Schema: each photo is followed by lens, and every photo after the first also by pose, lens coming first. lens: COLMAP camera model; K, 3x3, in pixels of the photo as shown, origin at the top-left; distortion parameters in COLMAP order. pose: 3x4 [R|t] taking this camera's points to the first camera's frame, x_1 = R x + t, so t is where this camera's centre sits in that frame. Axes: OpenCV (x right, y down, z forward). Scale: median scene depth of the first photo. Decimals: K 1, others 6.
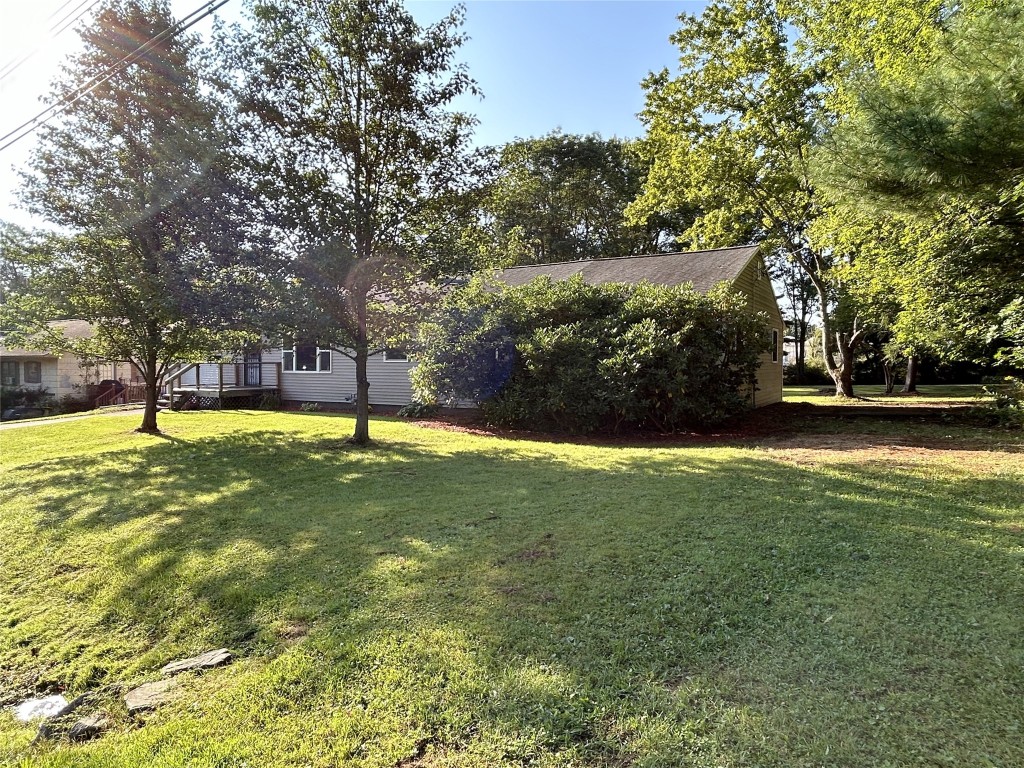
lens RADIAL K [[685.5, 0, 495.8], [0, 685.5, 383.5], [0, 0, 1]] dist [-0.009106, -0.000663]
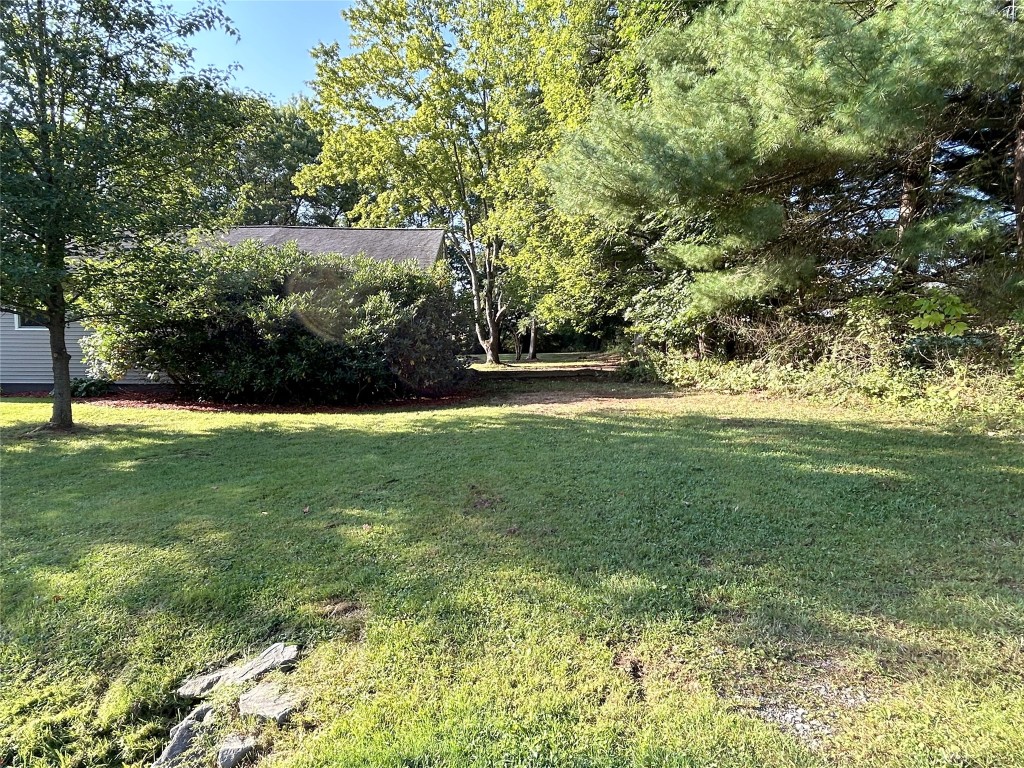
lens RADIAL K [[685.5, 0, 495.8], [0, 685.5, 383.5], [0, 0, 1]] dist [-0.009106, -0.000663]
pose [[0.812666, -0.034006, 0.581736, -0.246213], [0.011104, 0.999018, 0.042886, 0.003947], [-0.582623, -0.028392, 0.812246, 0.040487]]
